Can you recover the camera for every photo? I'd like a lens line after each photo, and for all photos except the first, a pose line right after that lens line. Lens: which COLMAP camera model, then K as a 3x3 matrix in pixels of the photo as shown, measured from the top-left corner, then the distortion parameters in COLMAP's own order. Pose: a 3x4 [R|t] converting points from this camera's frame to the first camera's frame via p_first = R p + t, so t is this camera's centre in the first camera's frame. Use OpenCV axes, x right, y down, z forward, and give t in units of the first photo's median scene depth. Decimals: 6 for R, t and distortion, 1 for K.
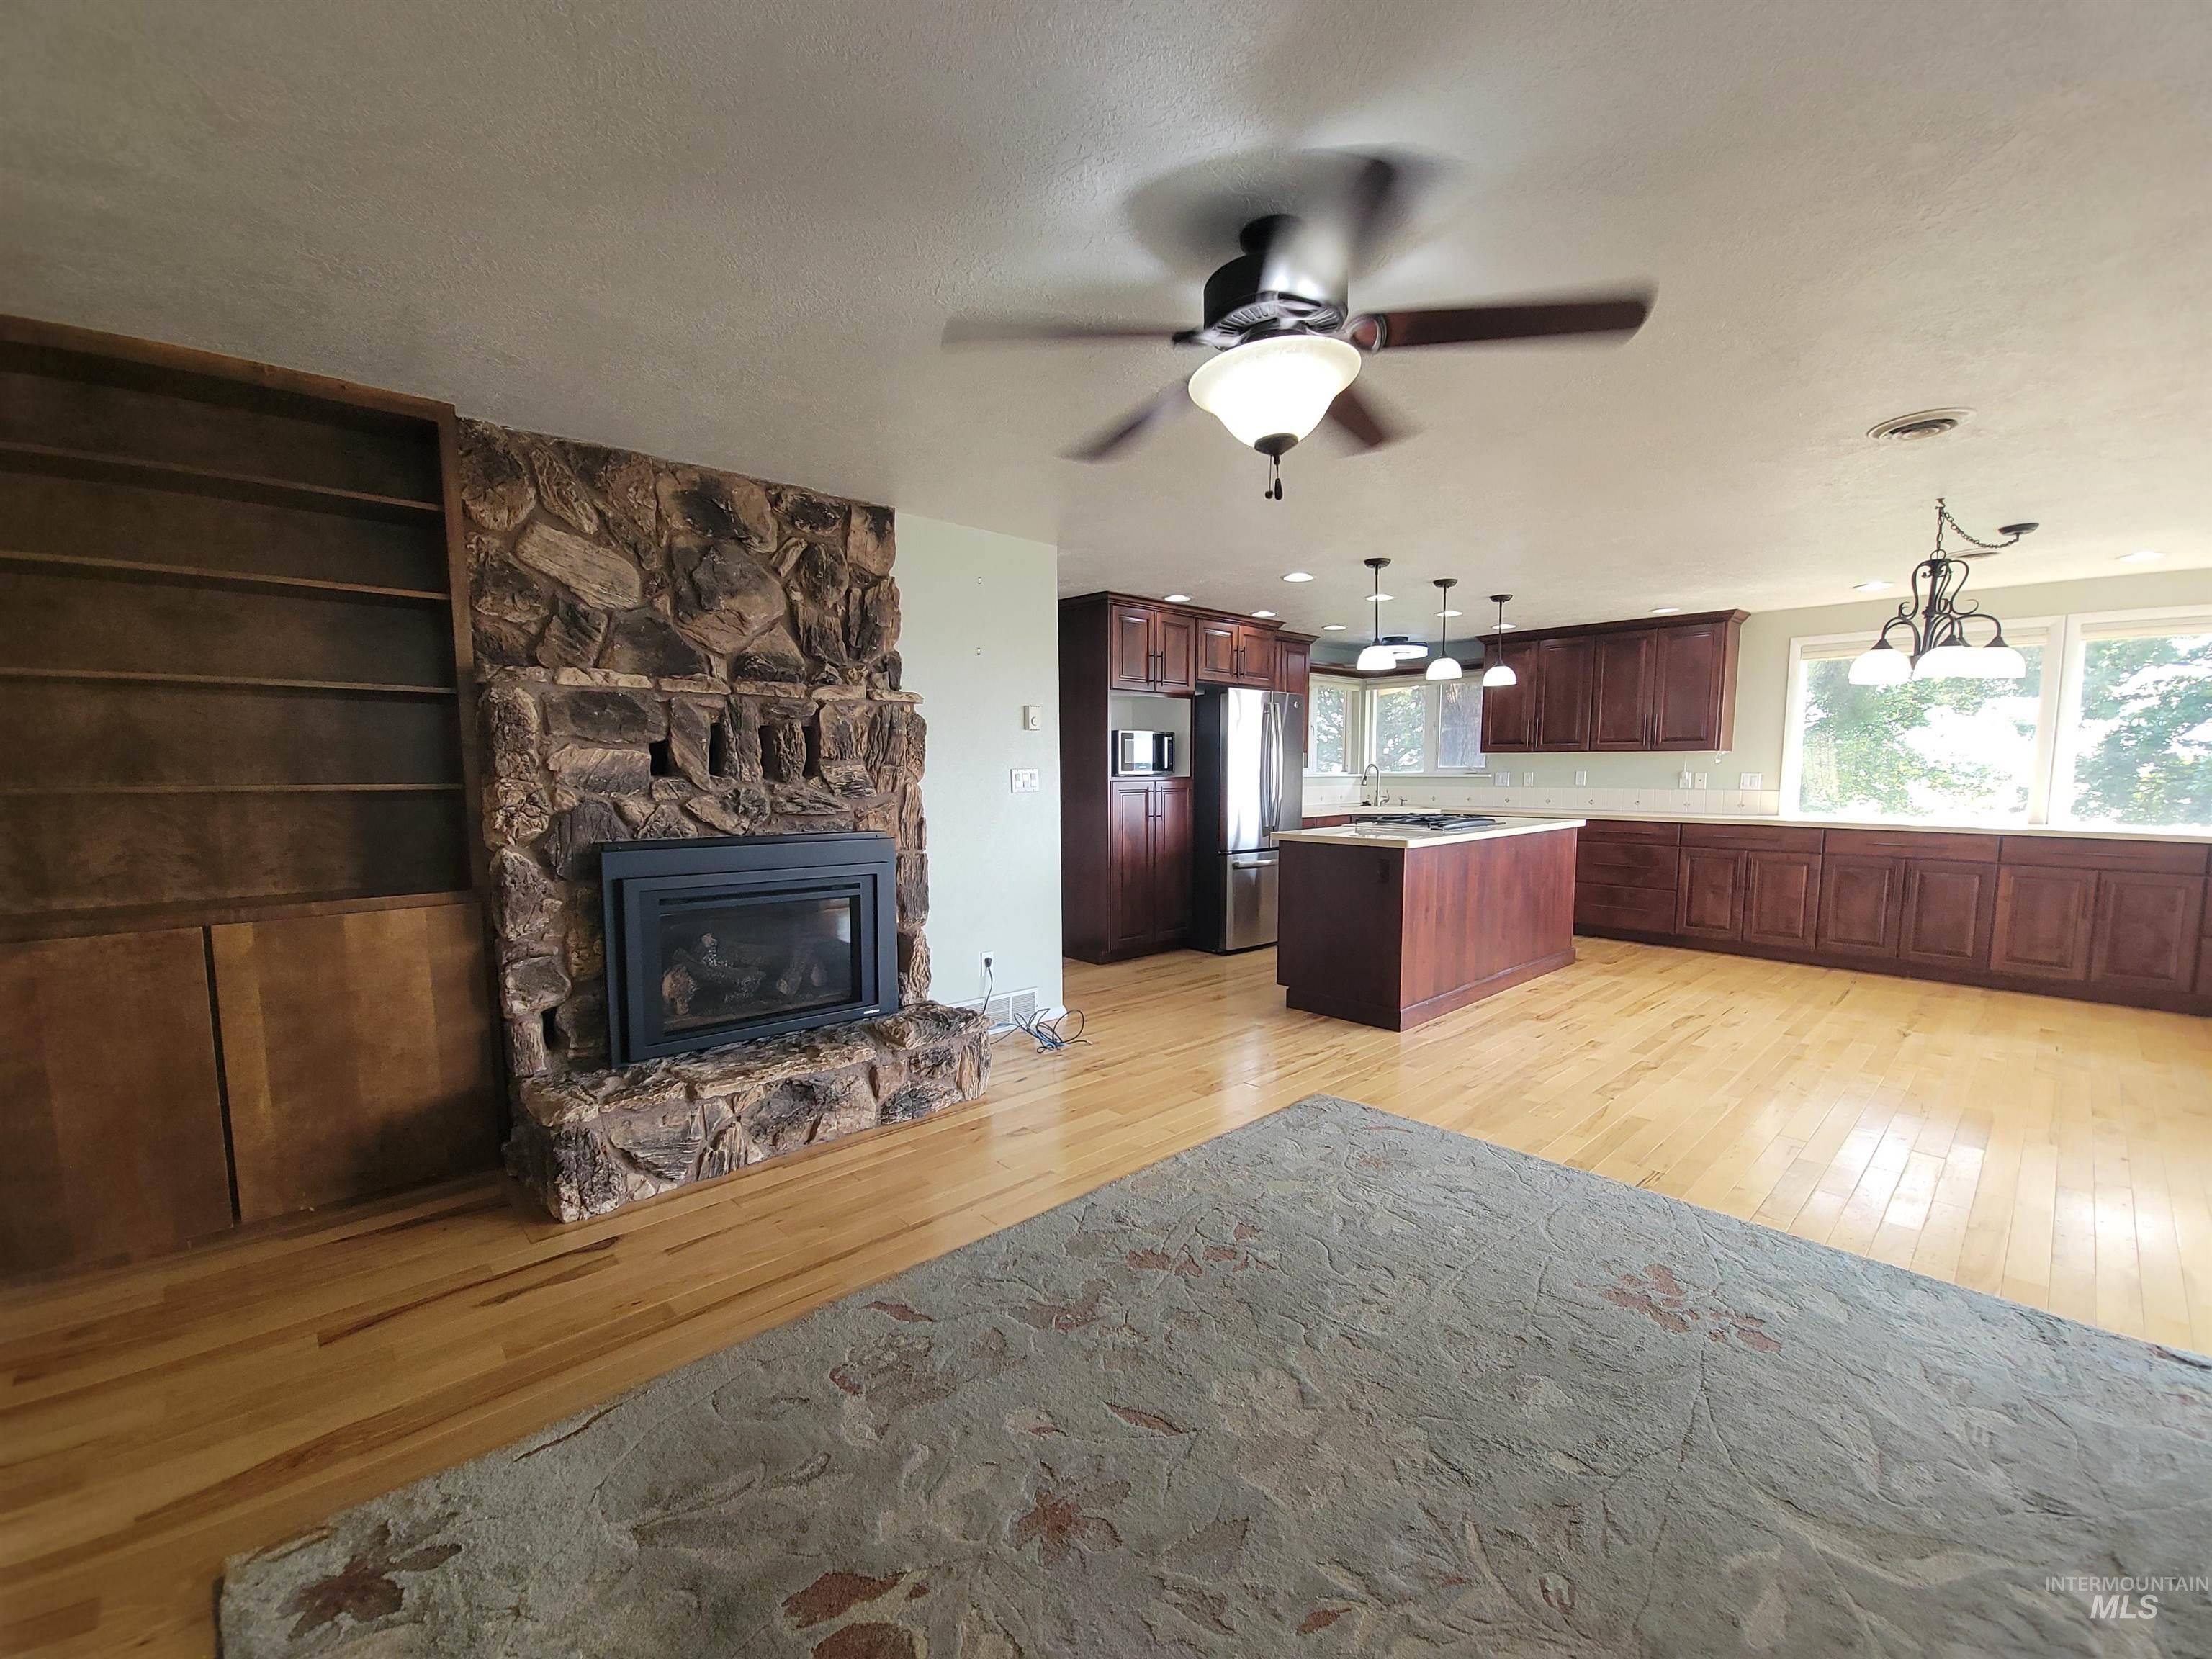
lens RADIAL K [[903.7, 0, 1112.0], [0, 903.7, 853.5], [0, 0, 1]] dist [0.018750, -0.014106]
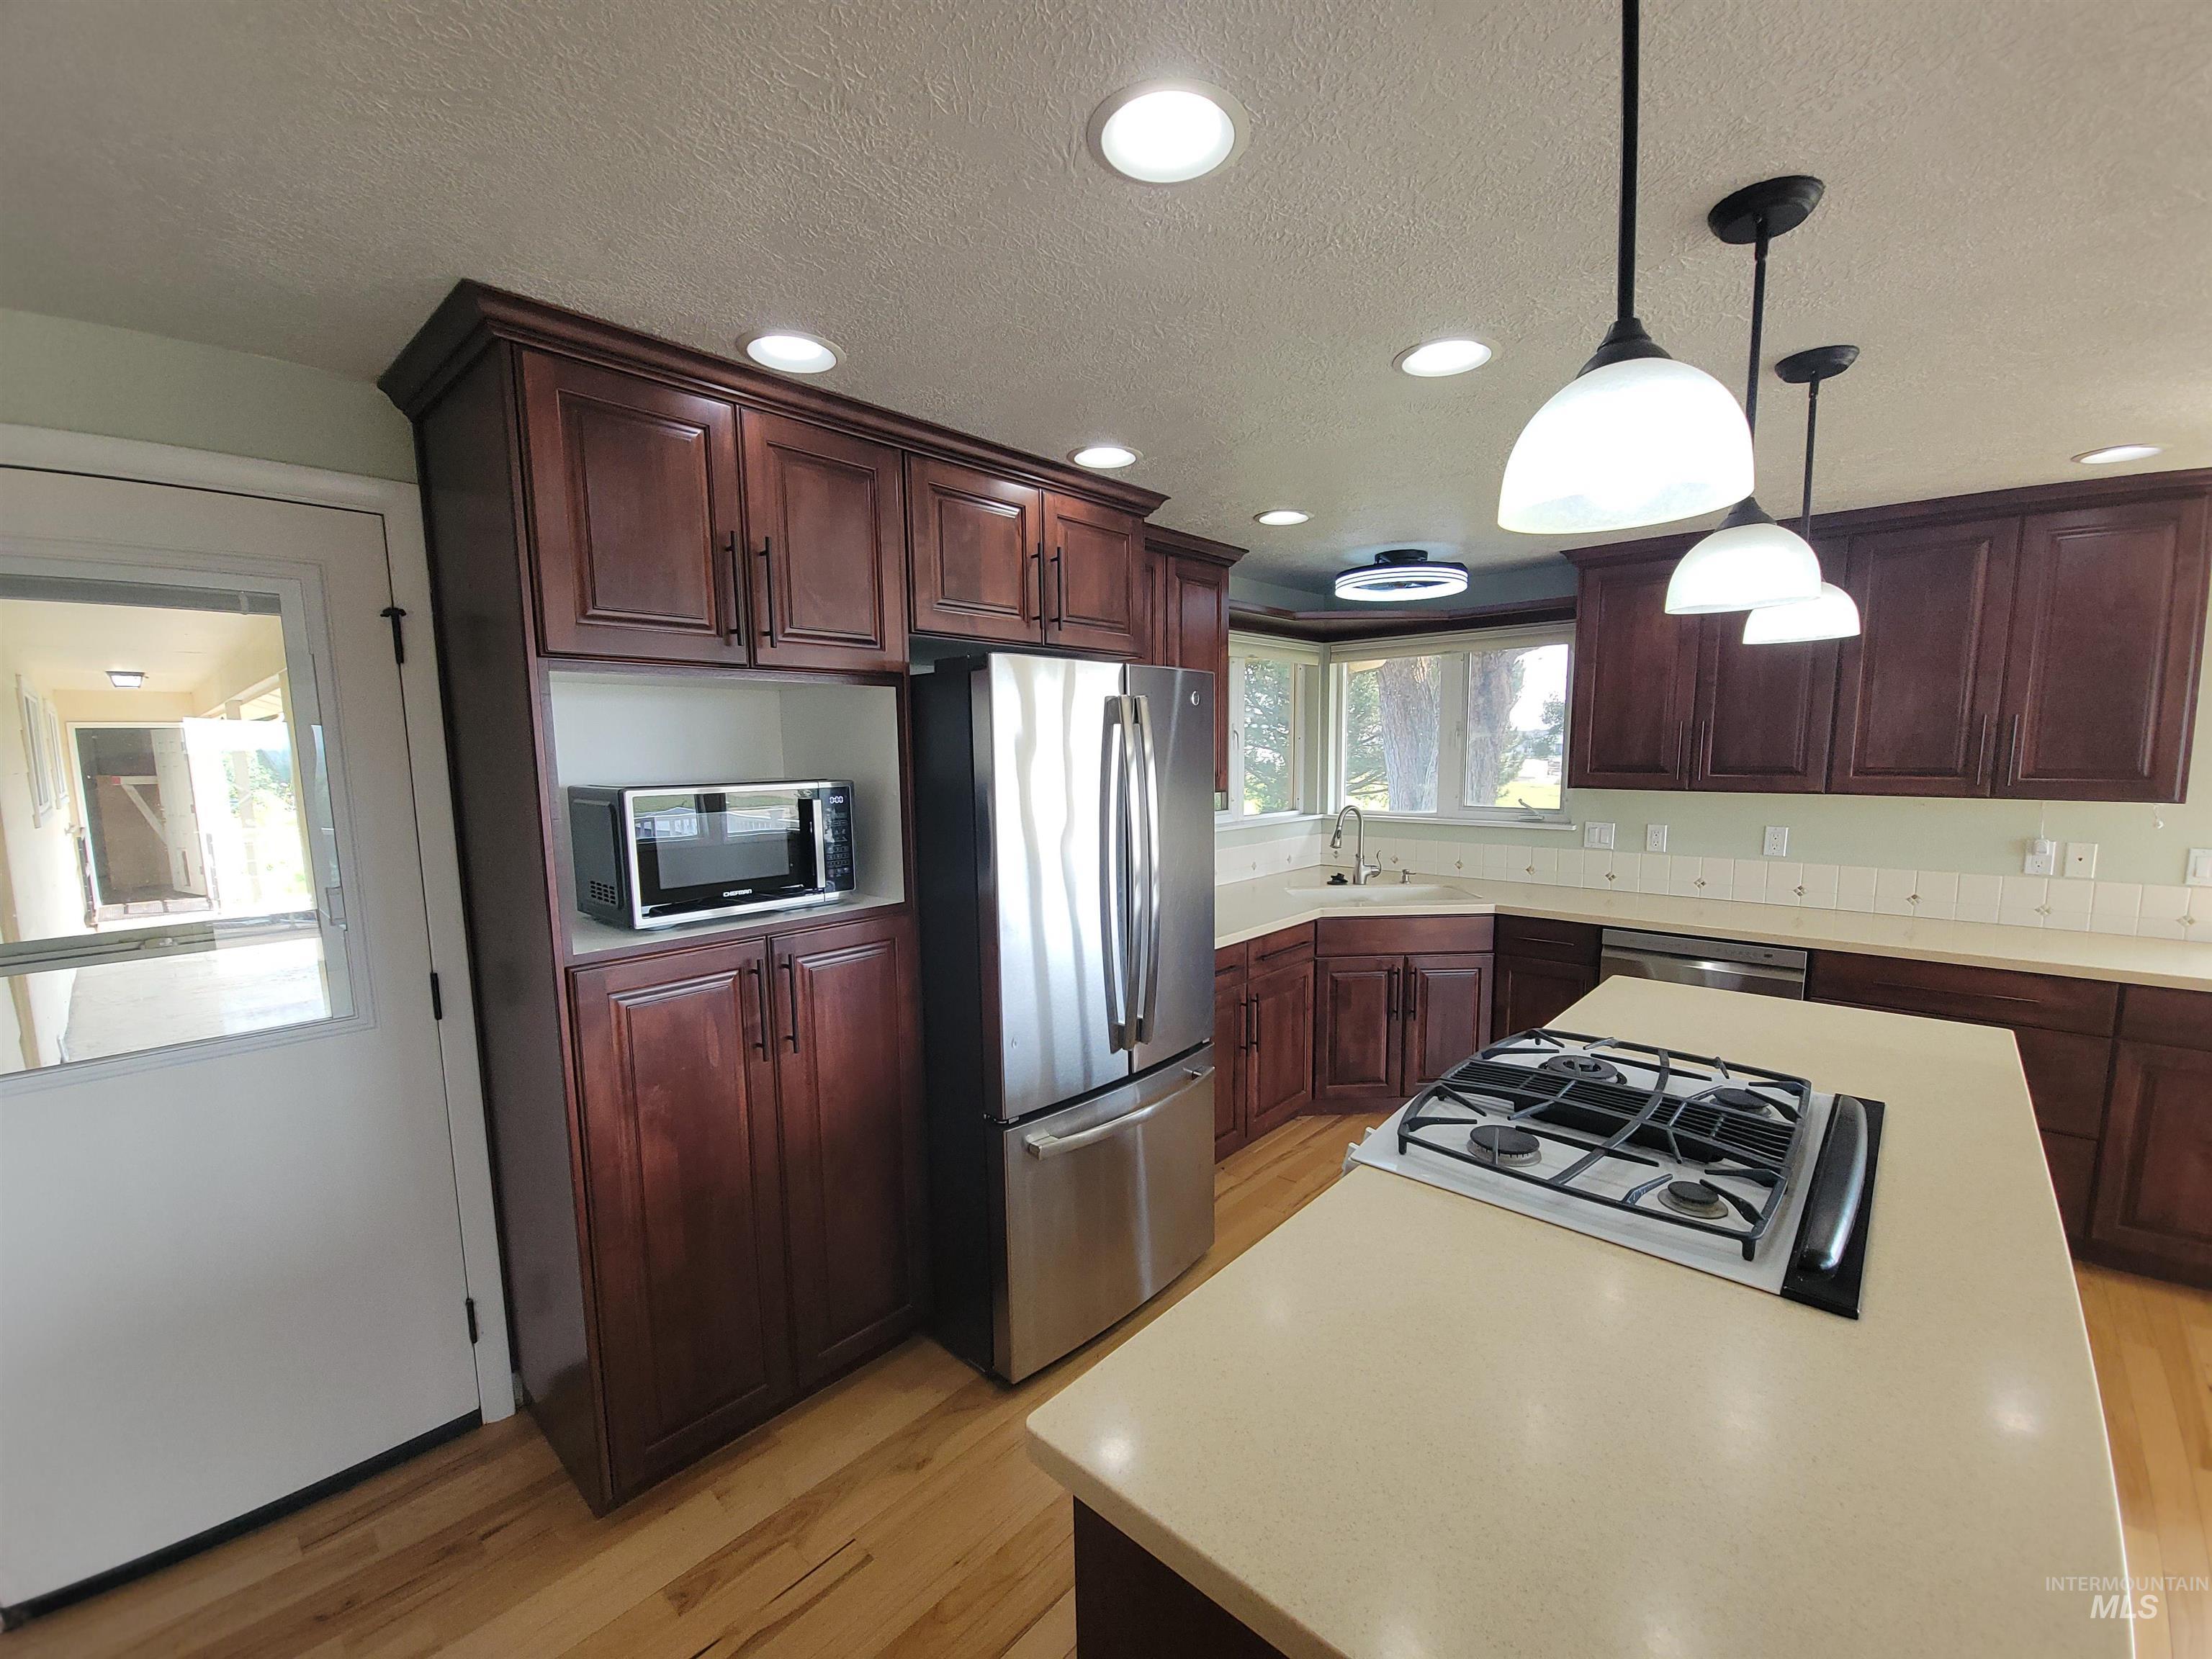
lens RADIAL K [[904.3, 0, 1100.4], [0, 904.3, 859.5], [0, 0, 1]] dist [-0.000621, -0.000041]
pose [[0.997379, -0.020075, 0.069514, 0.144306], [0.017912, 0.999340, 0.031601, -0.116216], [-0.070102, -0.030273, 0.997080, 0.657421]]
